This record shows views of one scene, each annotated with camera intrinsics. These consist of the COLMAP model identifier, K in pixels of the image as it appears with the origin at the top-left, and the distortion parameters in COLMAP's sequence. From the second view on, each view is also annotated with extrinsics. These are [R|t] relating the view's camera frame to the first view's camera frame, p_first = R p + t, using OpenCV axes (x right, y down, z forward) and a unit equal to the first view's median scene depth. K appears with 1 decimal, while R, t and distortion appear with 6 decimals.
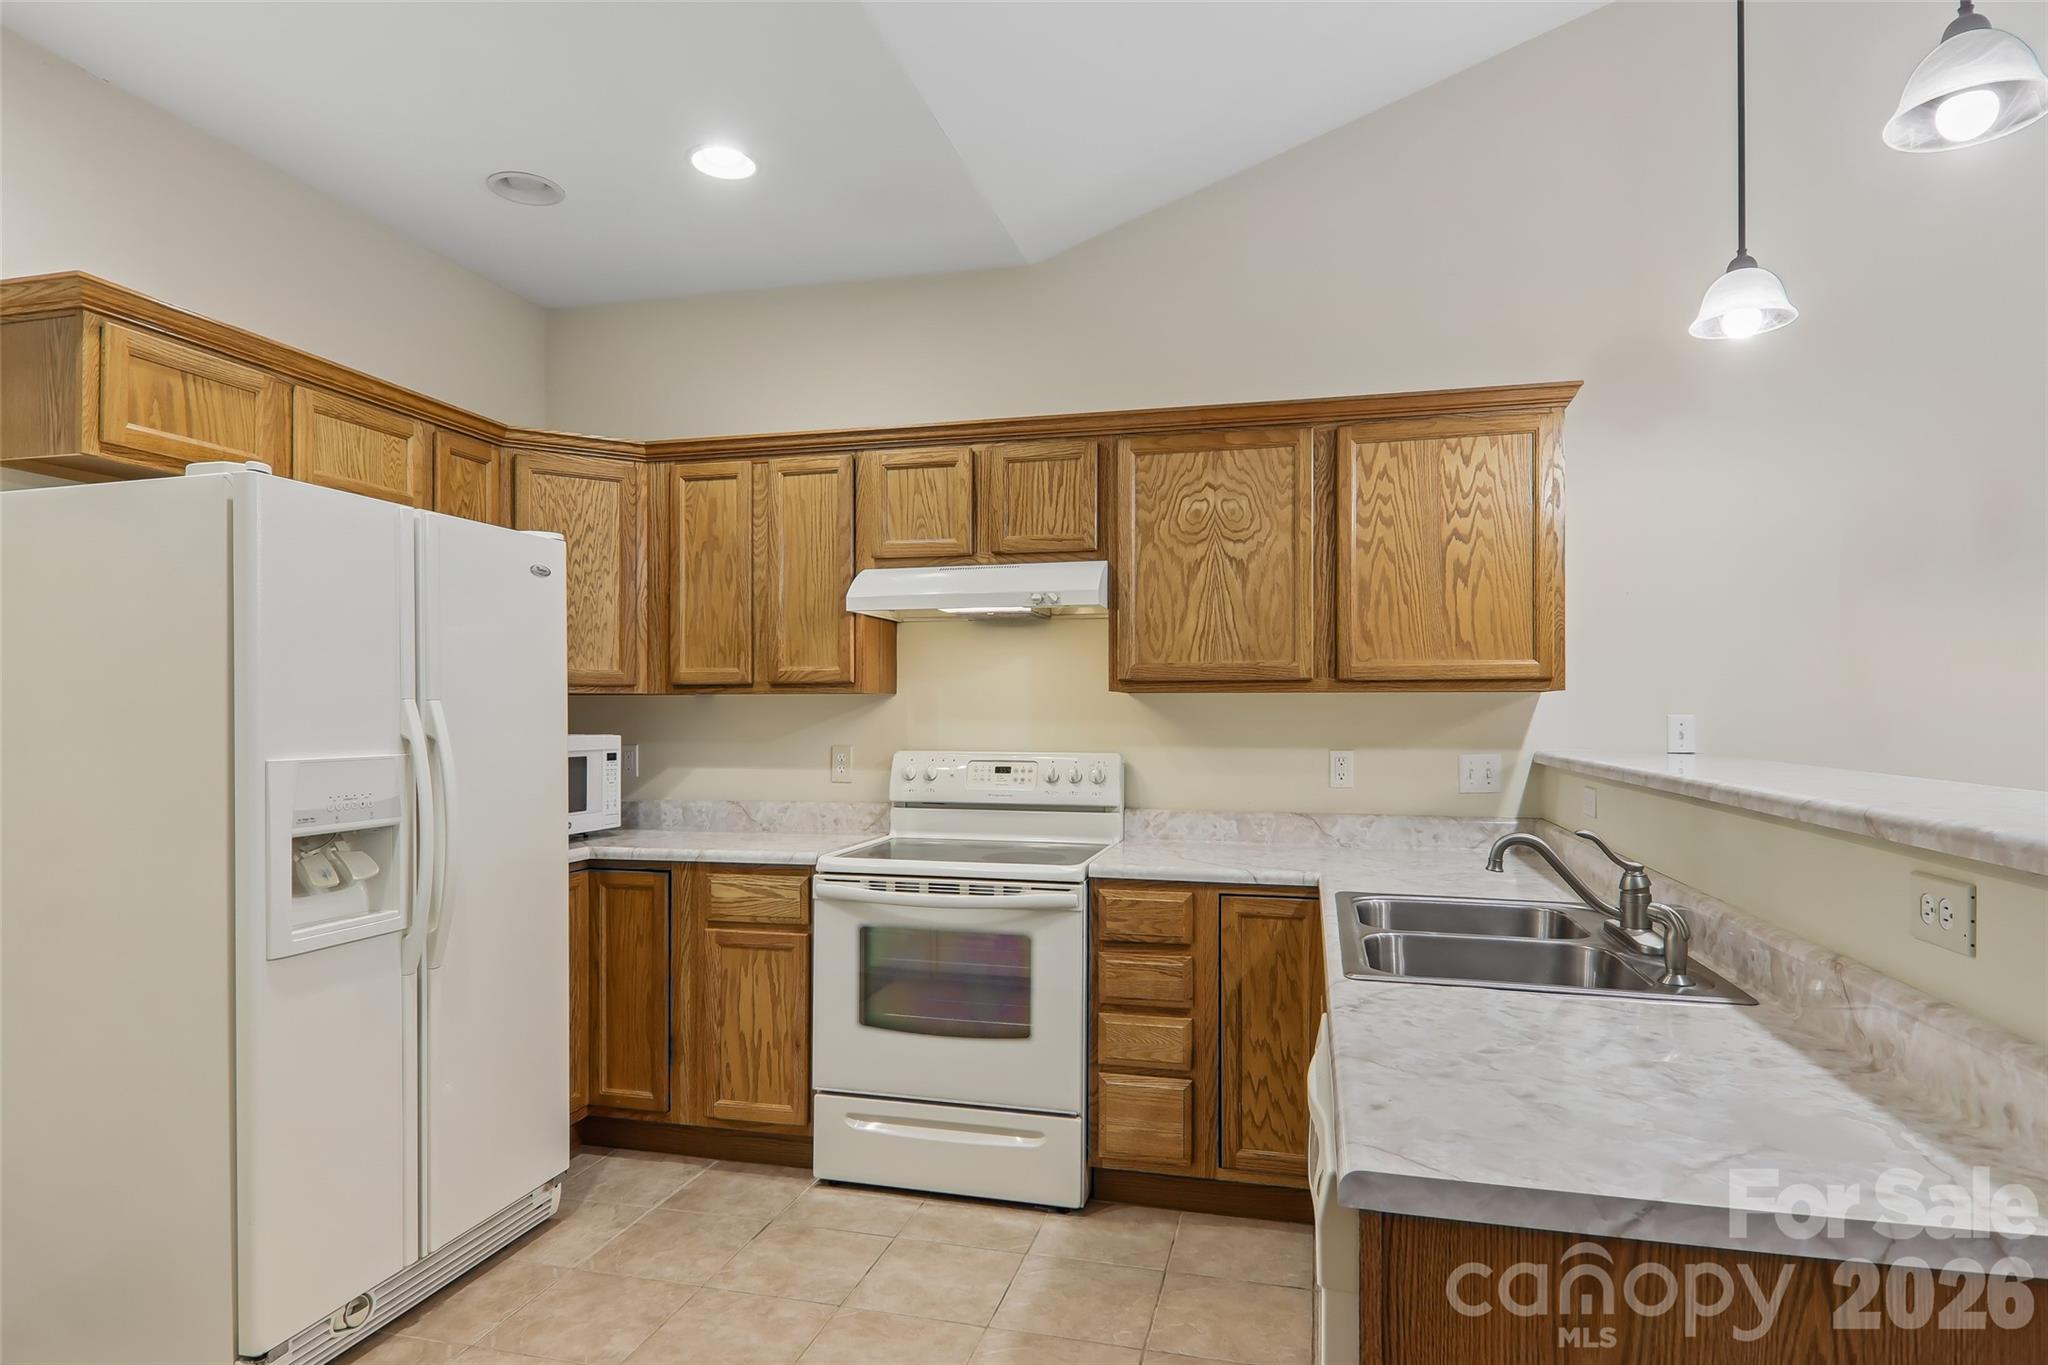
lens RADIAL K [[1137.0, 0, 1019.9], [0, 1137.0, 709.6], [0, 0, 1]] dist [0.006039, -0.015141]
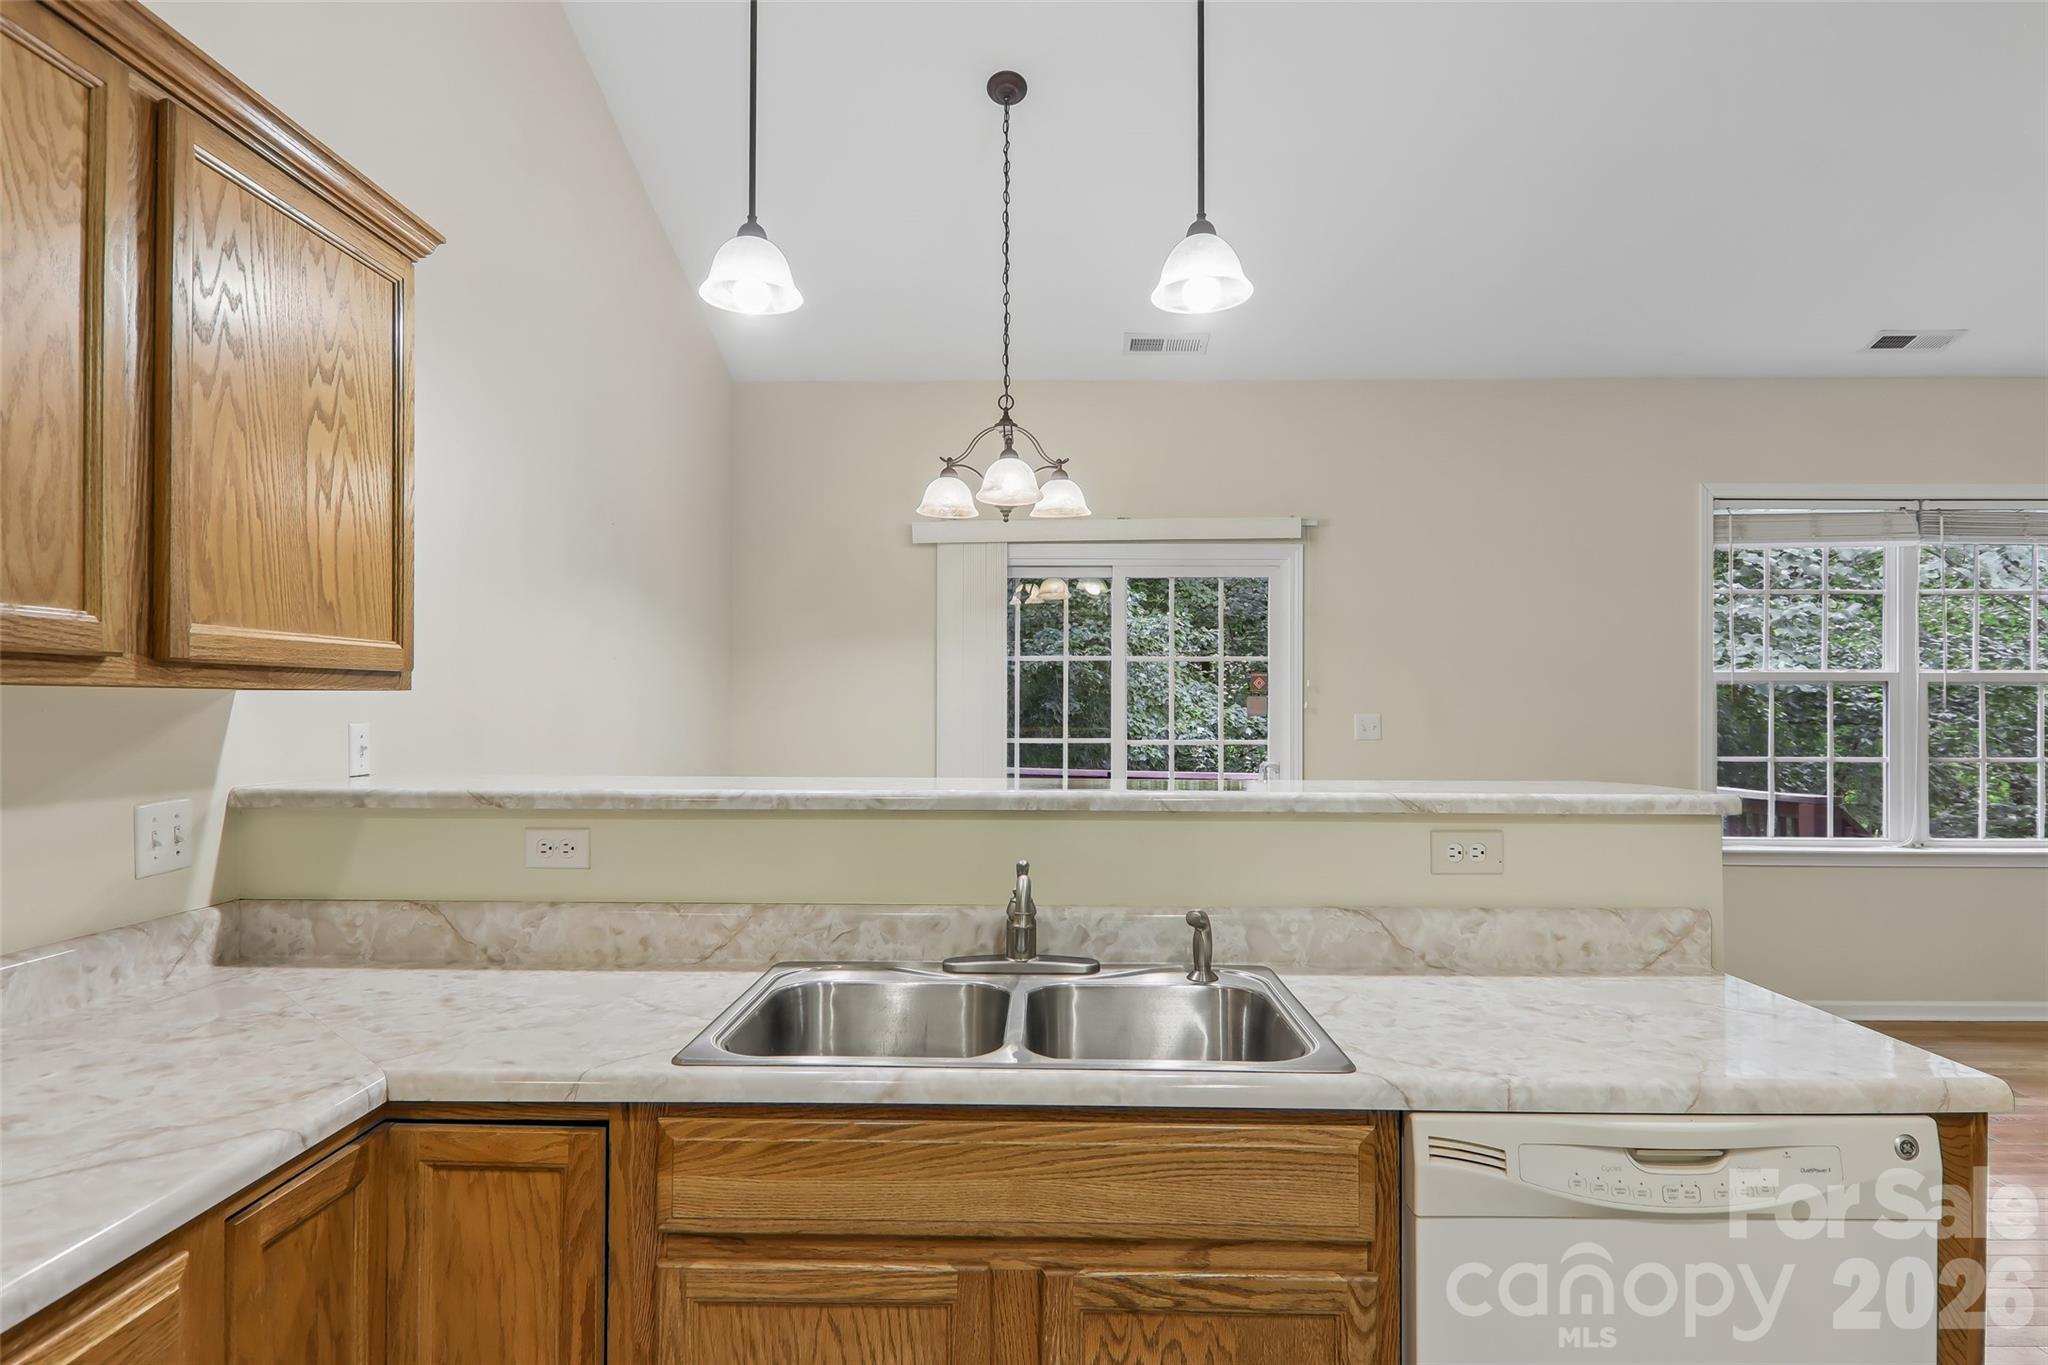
lens RADIAL K [[1137.0, 0, 1019.9], [0, 1137.0, 709.6], [0, 0, 1]] dist [0.006039, -0.015141]
pose [[-0.226395, -0.003927, 0.974028, -0.228791], [-0.004949, 0.999984, 0.002882, -0.009457], [-0.974023, -0.004168, -0.226411, 0.749733]]
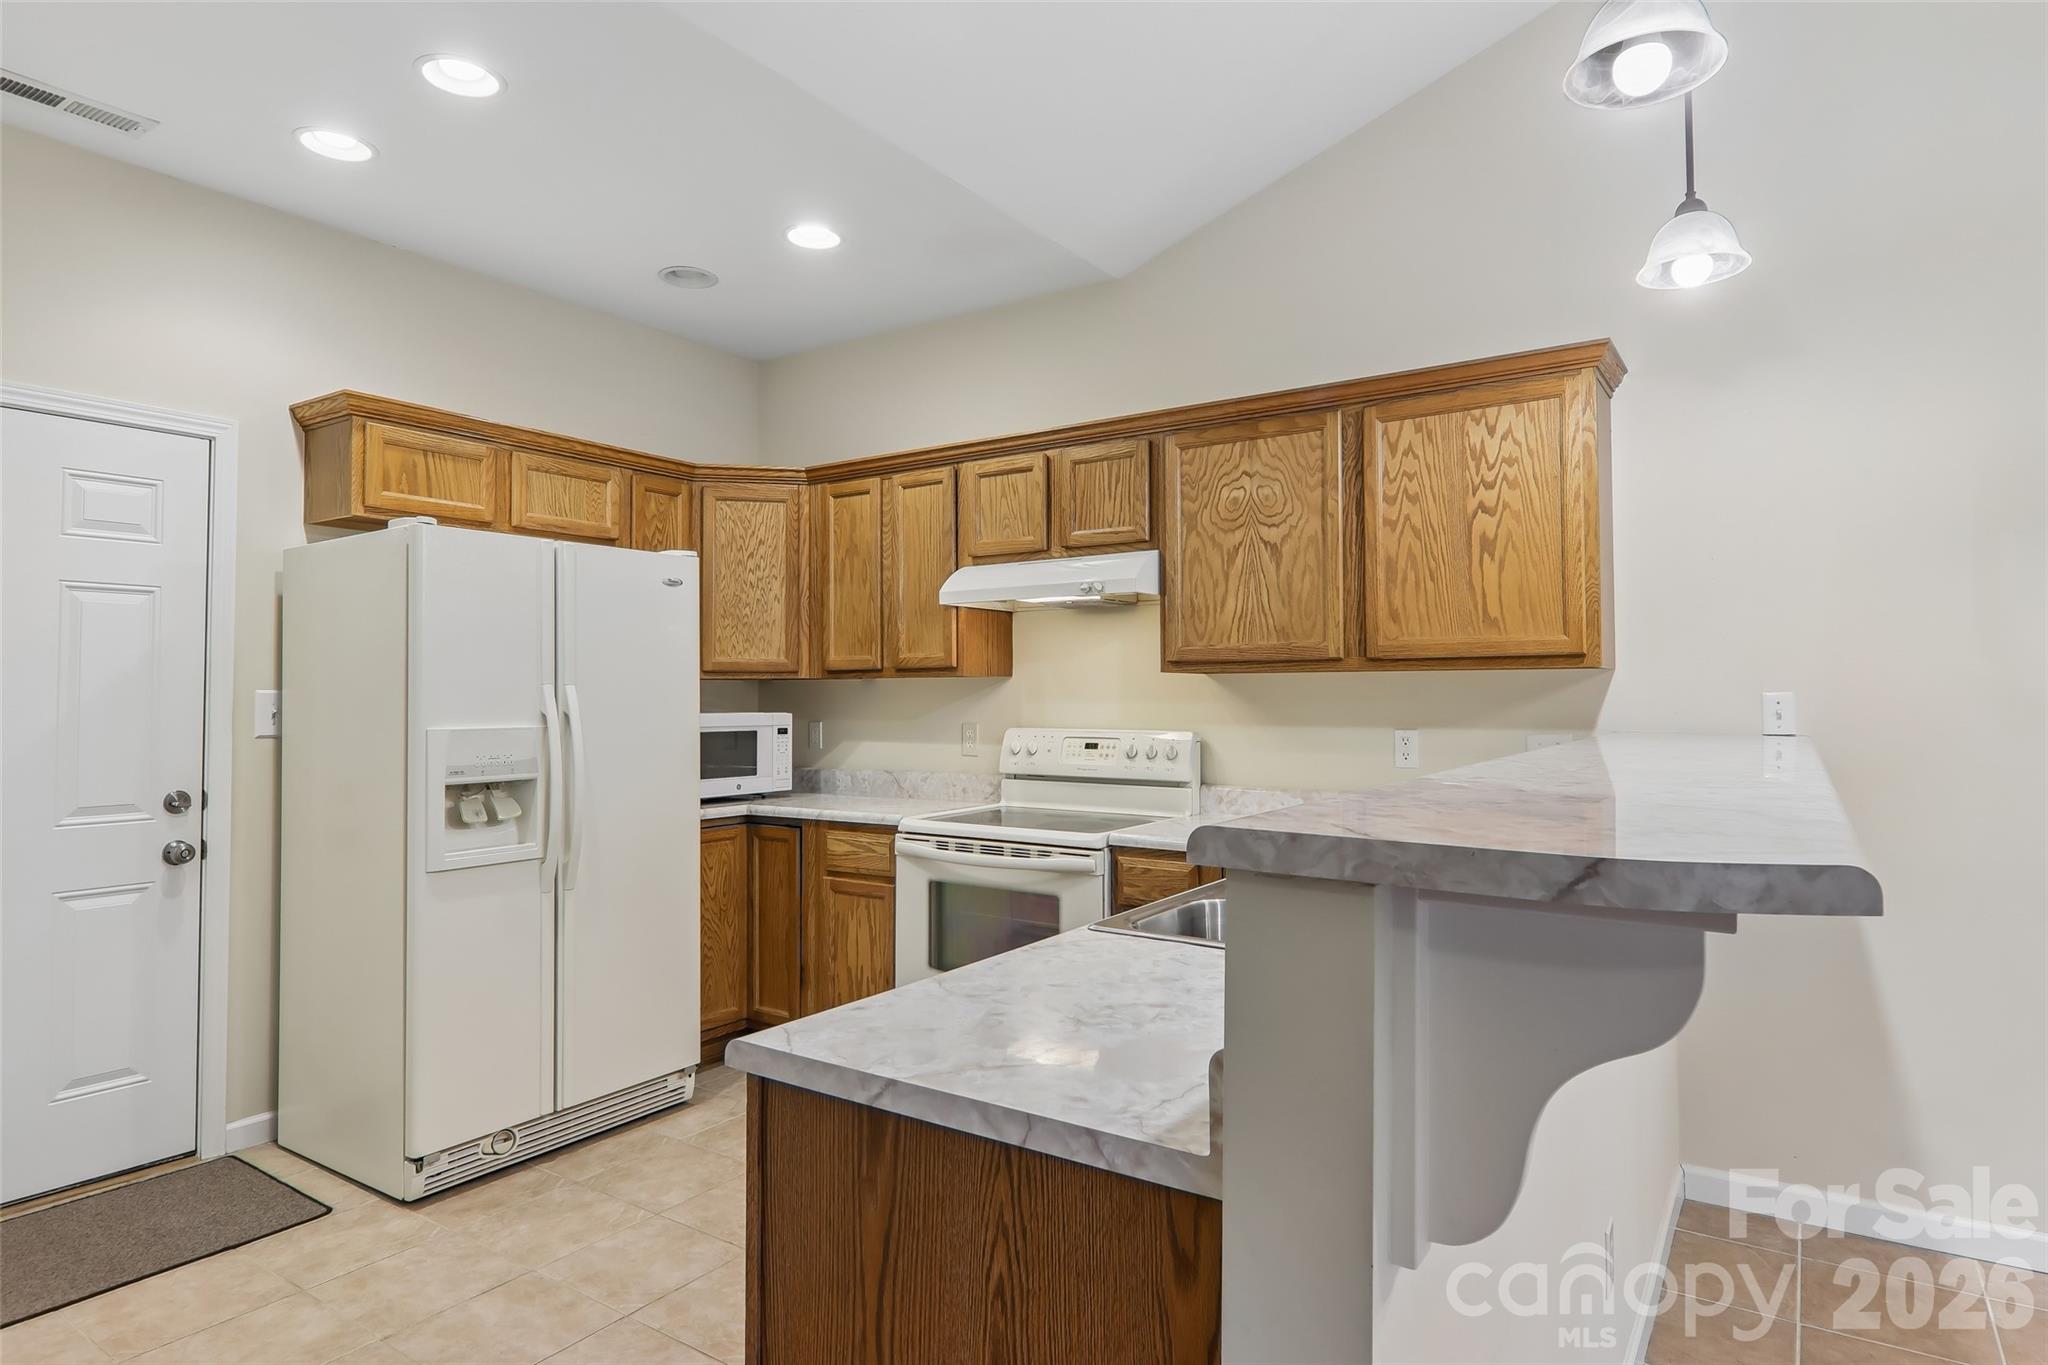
lens RADIAL K [[1129.8, 0, 1020.1], [0, 1129.8, 670.0], [0, 0, 1]] dist [0.002209, 0.000393]
pose [[0.939295, -0.011230, -0.342927, 0.325096], [0.004761, 0.999795, -0.019700, 0.001840], [0.343077, 0.016872, 0.939156, -0.037733]]
